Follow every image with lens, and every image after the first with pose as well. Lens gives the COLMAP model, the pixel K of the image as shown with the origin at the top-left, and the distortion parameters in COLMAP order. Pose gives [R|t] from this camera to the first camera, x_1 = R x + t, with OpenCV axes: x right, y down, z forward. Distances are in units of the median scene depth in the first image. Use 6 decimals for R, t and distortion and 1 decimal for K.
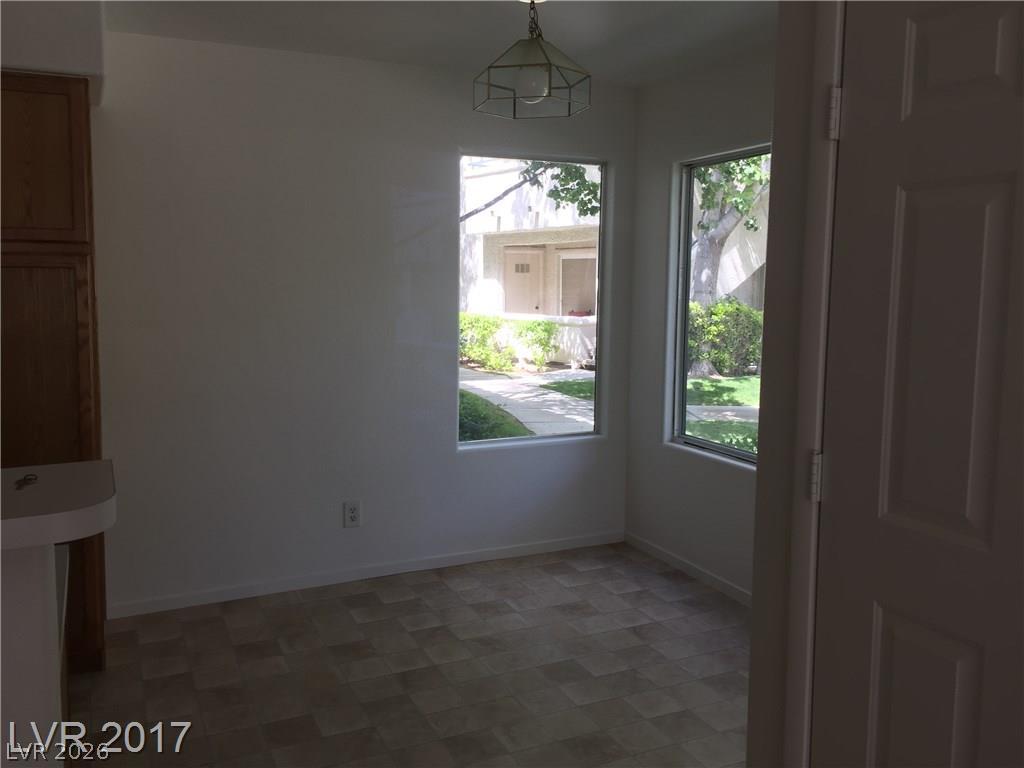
lens RADIAL K [[881.3, 0, 515.4], [0, 881.3, 359.5], [0, 0, 1]] dist [0.099324, -0.127066]
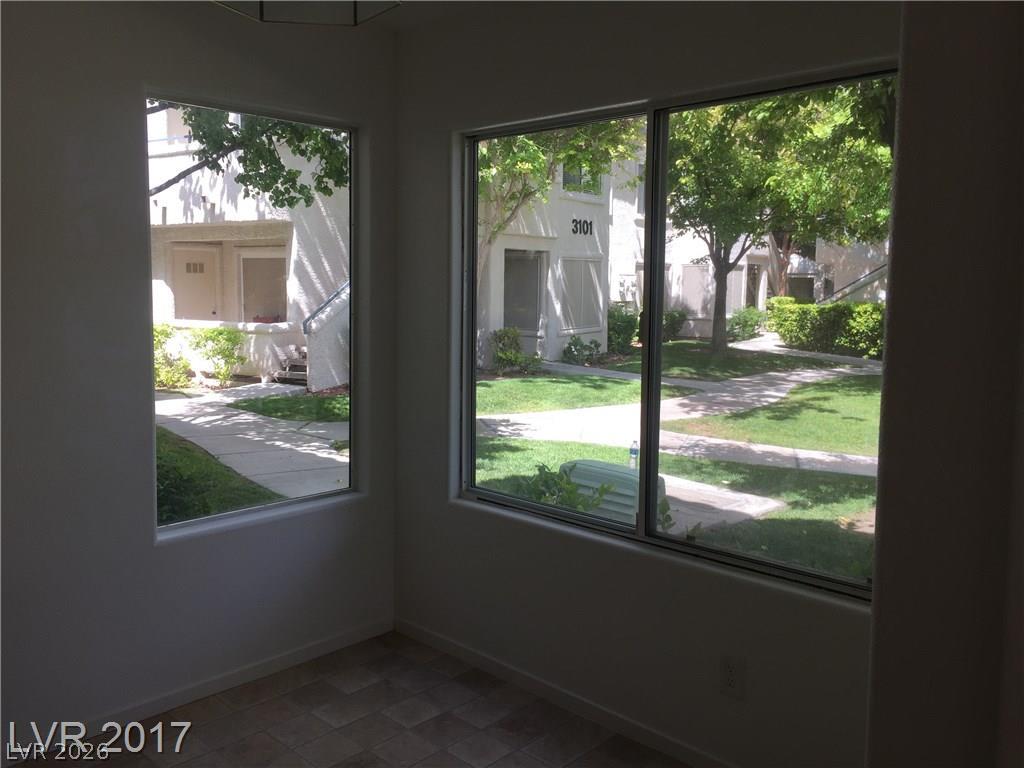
lens RADIAL K [[886.2, 0, 510.1], [0, 886.2, 368.2], [0, 0, 1]] dist [0.096412, -0.128982]
pose [[0.937092, -0.032015, 0.347612, -0.017174], [0.029427, 0.999486, 0.012722, -0.010357], [-0.347841, -0.001693, 0.937552, 0.099942]]
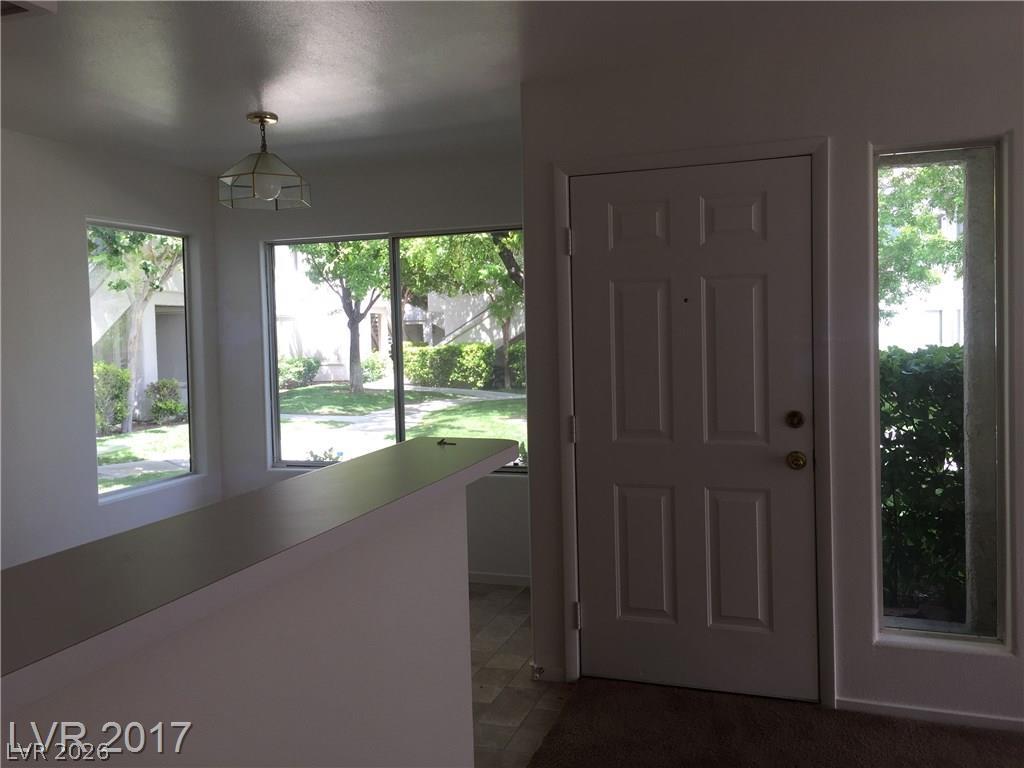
lens RADIAL K [[886.2, 0, 510.1], [0, 886.2, 368.2], [0, 0, 1]] dist [0.096412, -0.128982]
pose [[0.706211, -0.058594, 0.705573, -0.169589], [0.097214, 0.995156, -0.014660, 0.002549], [-0.701296, 0.078945, 0.708486, -0.039995]]
